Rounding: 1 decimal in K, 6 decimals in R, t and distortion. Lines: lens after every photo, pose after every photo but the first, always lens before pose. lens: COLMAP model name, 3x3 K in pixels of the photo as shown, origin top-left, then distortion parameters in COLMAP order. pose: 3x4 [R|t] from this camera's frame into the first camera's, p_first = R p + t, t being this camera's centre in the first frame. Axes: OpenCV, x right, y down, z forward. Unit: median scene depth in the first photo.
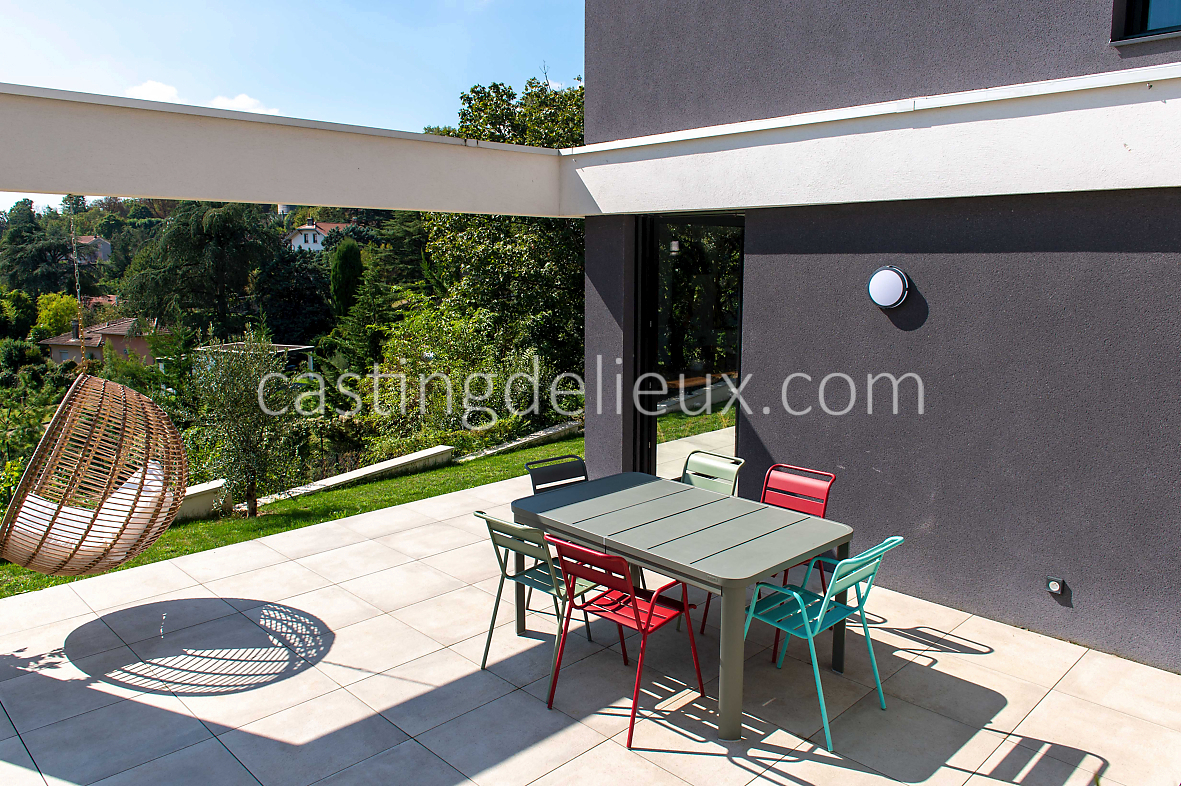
lens RADIAL K [[841.1, 0, 590.5], [0, 841.1, 393.0], [0, 0, 1]] dist [-0.009917, -0.005991]
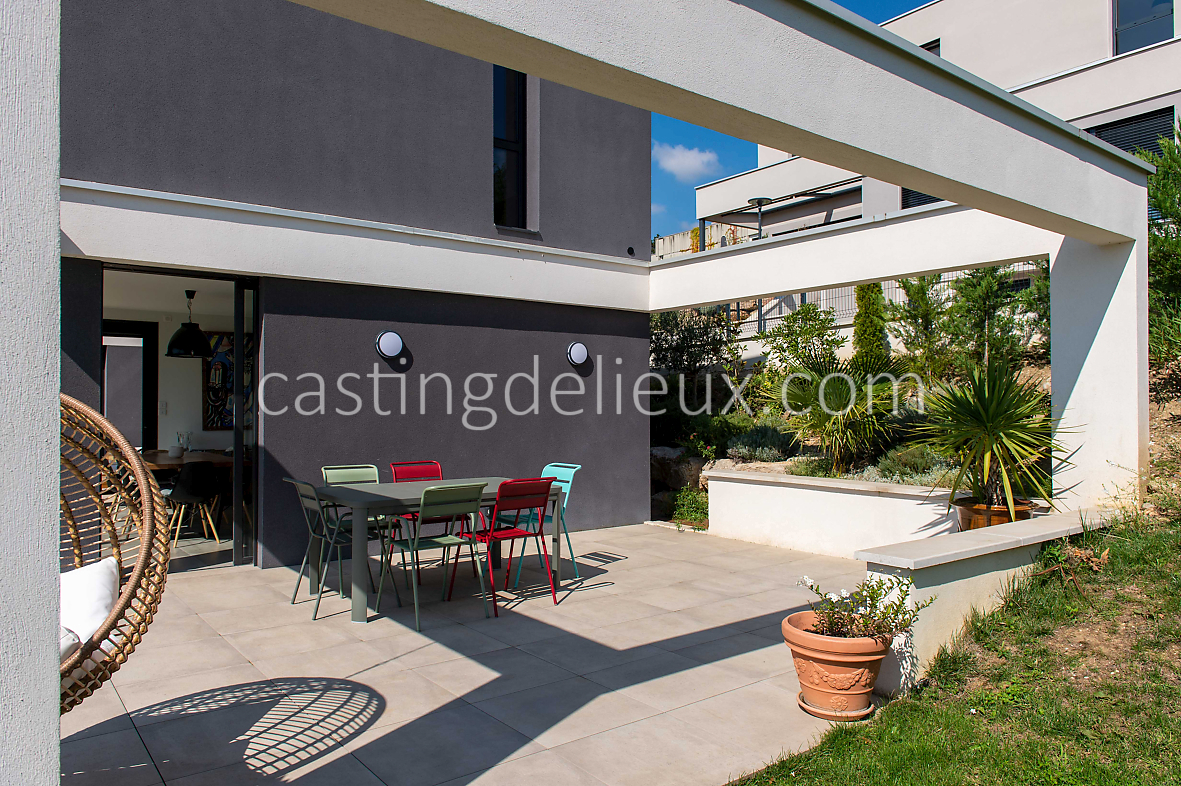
lens RADIAL K [[818.5, 0, 597.6], [0, 818.5, 398.6], [0, 0, 1]] dist [0.002143, 0.000796]
pose [[0.111920, 0.009512, 0.993672, -1.215889], [0.160237, 0.986696, -0.027494, 0.081465], [-0.980713, 0.162300, 0.108907, 0.575458]]
